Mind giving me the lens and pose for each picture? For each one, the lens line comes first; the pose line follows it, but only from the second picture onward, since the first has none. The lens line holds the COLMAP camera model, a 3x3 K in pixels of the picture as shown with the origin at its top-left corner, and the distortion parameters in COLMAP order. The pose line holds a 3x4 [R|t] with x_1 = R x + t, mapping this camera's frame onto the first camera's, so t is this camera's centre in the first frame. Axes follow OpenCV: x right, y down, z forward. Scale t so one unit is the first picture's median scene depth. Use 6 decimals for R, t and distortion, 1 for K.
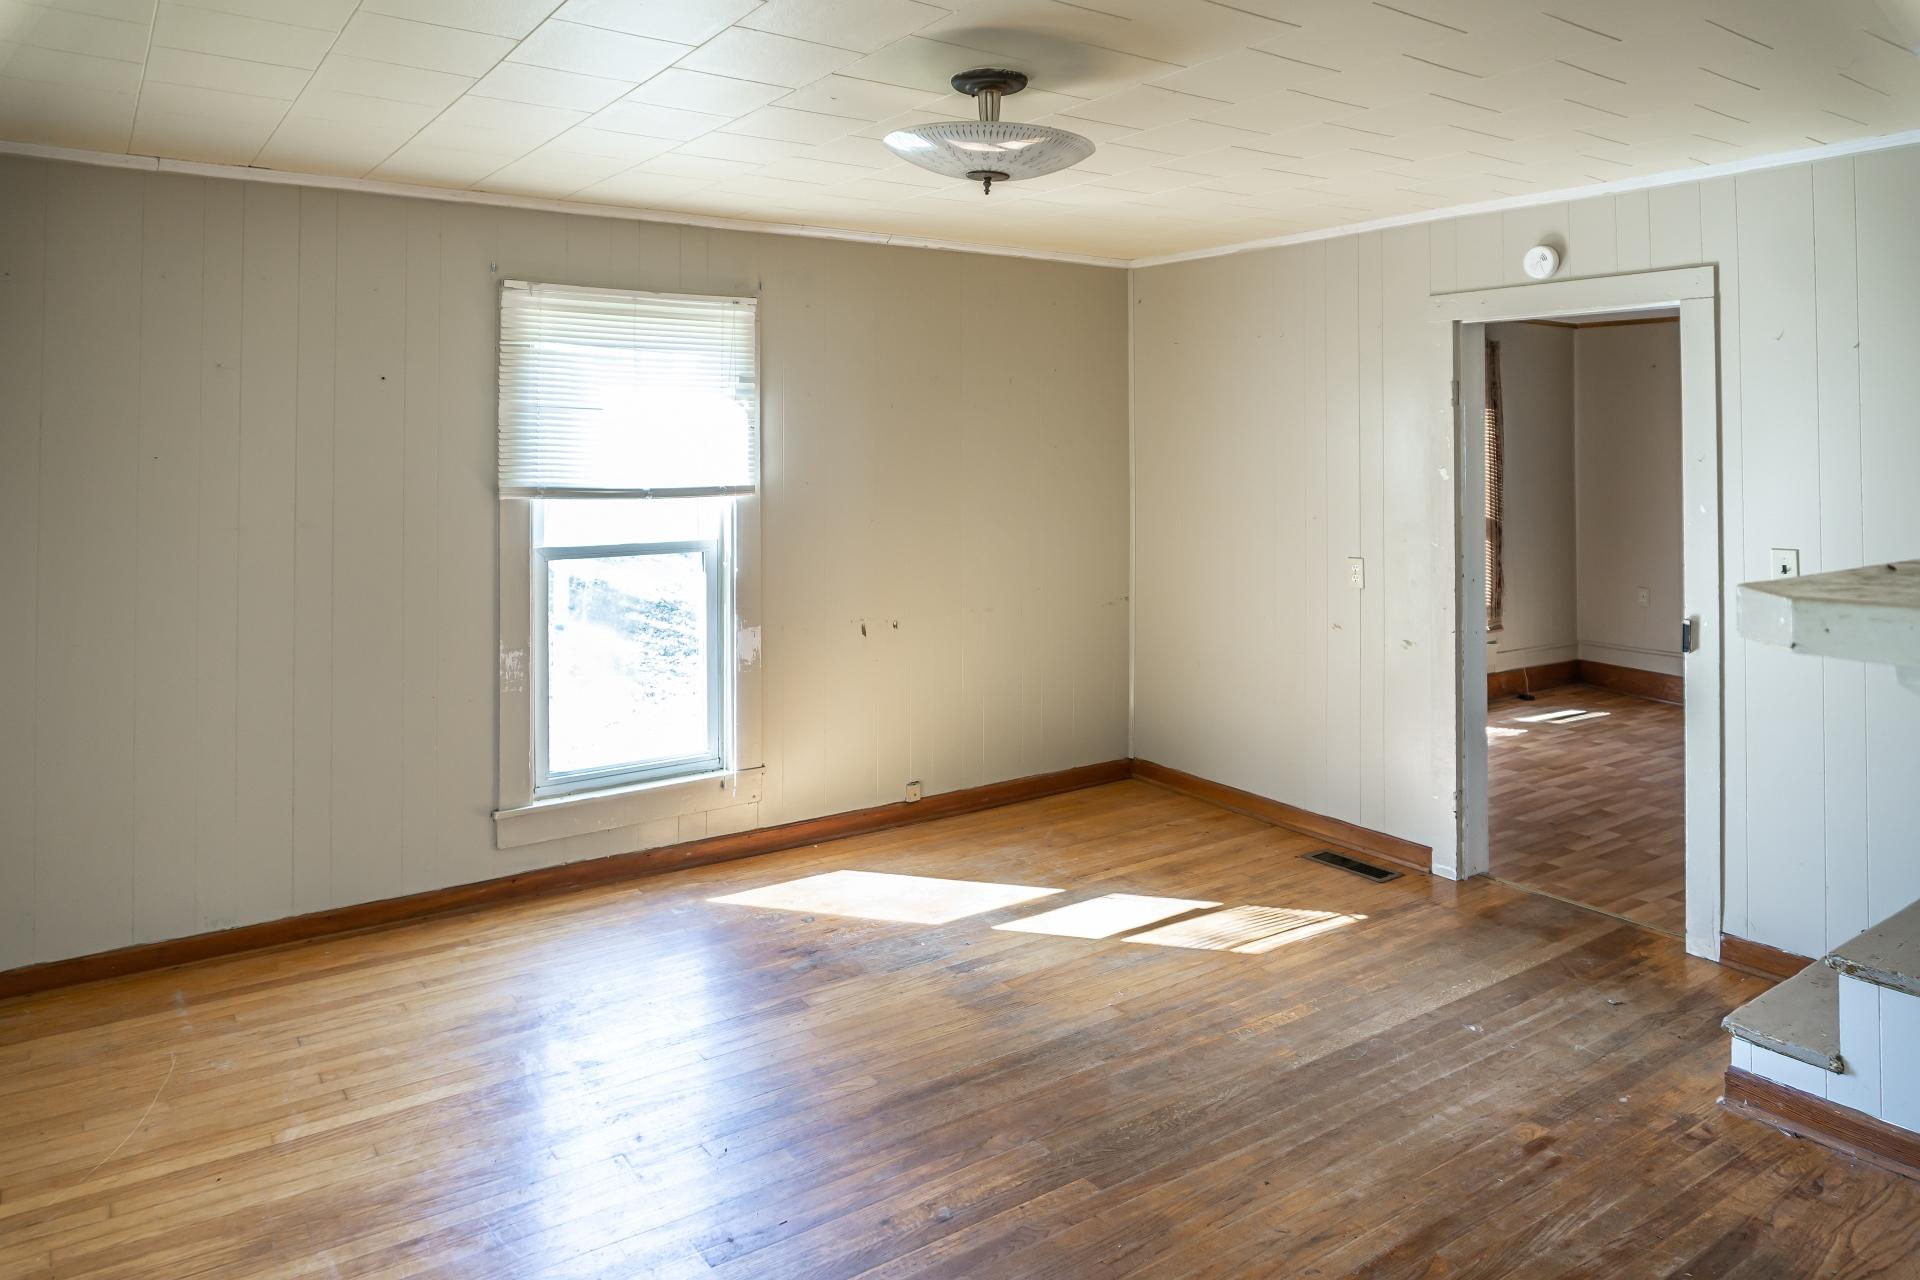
lens RADIAL K [[1271.3, 0, 980.0], [0, 1271.3, 413.3], [0, 0, 1]] dist [-0.015766, 0.000105]
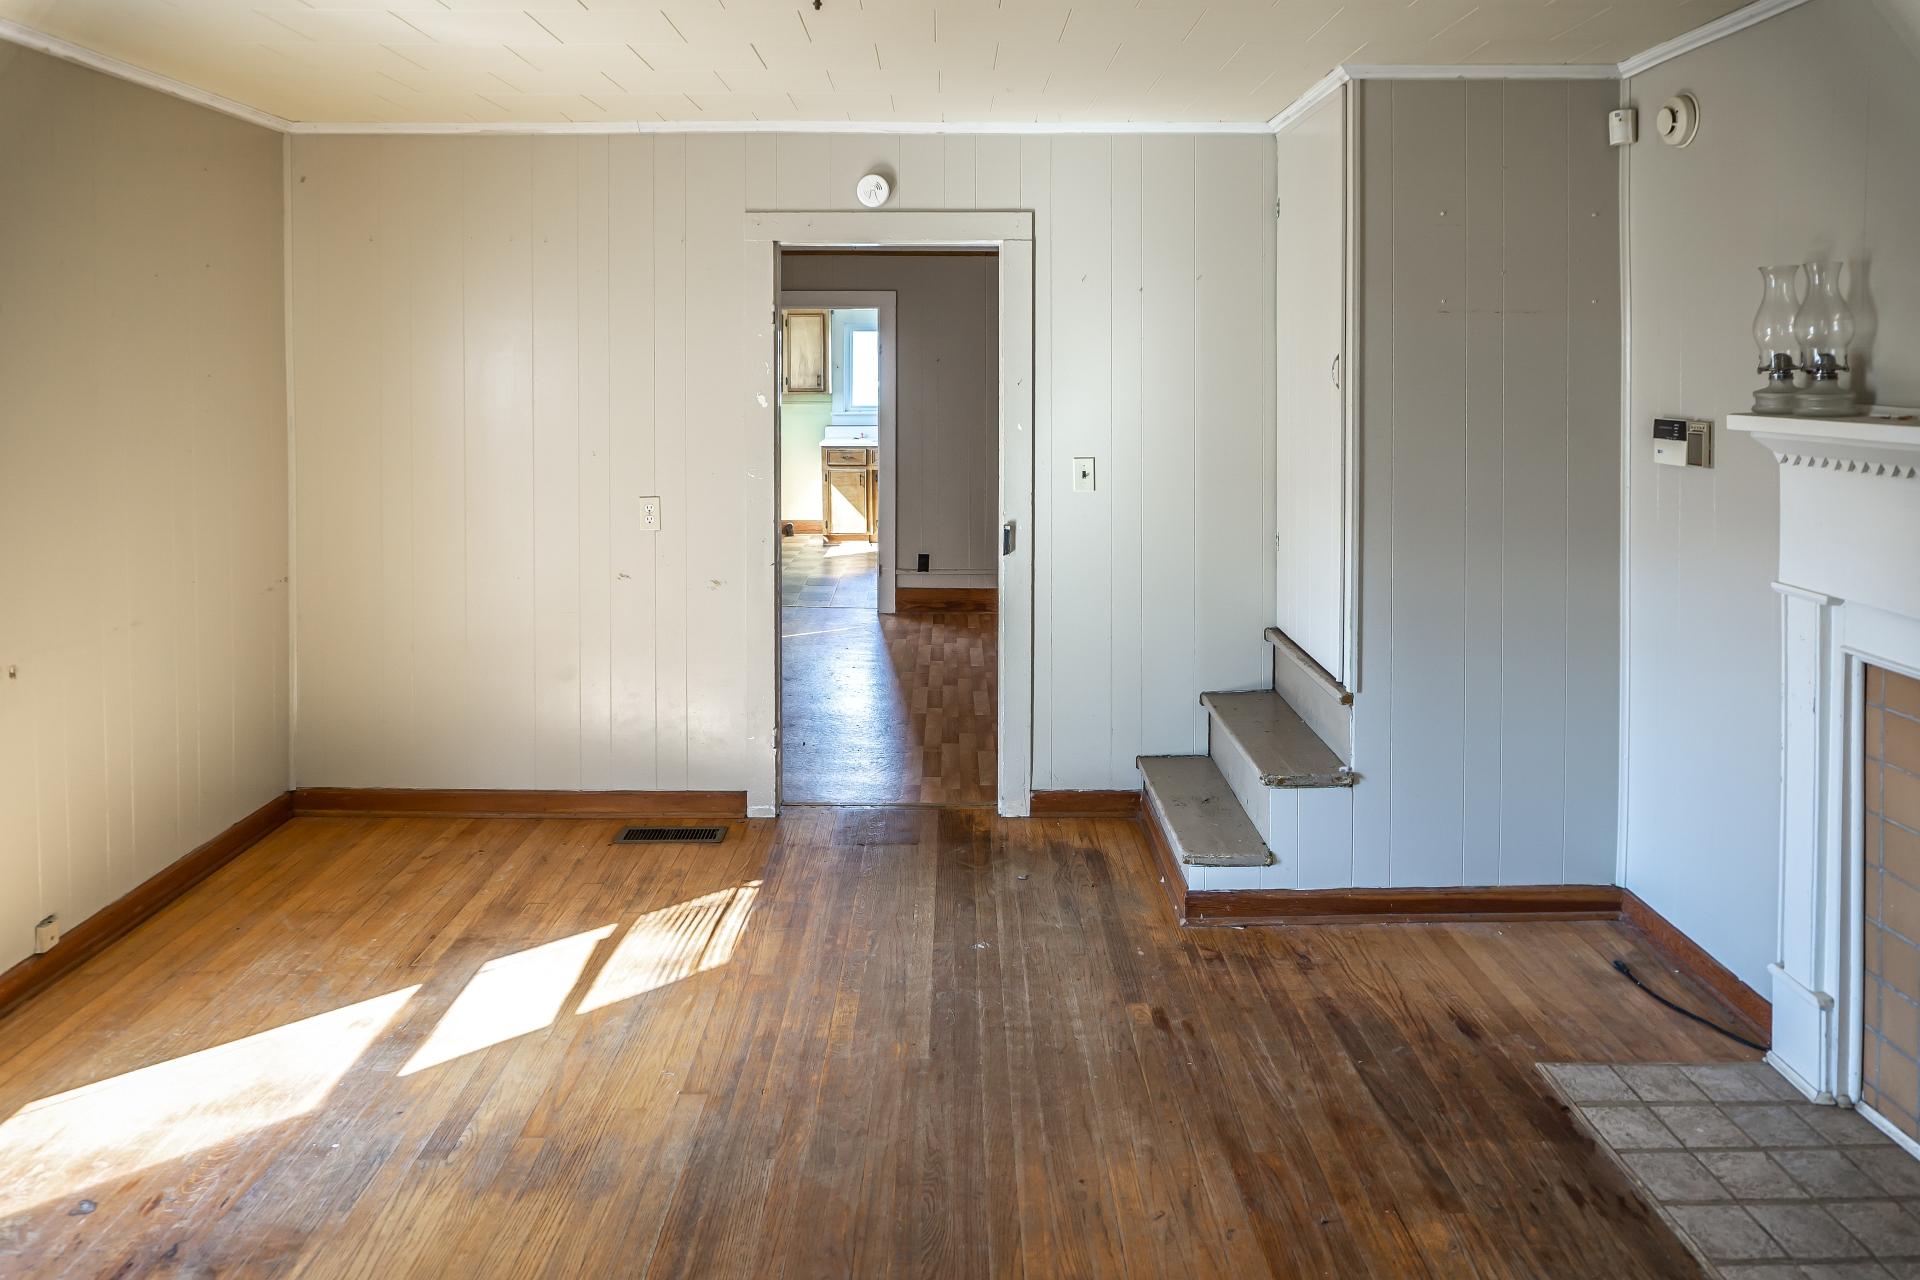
lens RADIAL K [[1253.4, 0, 960.7], [0, 1253.4, 403.5], [0, 0, 1]] dist [-0.013579, 0.000364]
pose [[0.578474, -0.024183, 0.815342, -0.407638], [-0.017311, 0.998971, 0.041911, 0.009429], [-0.815517, -0.038359, 0.577461, 0.430081]]
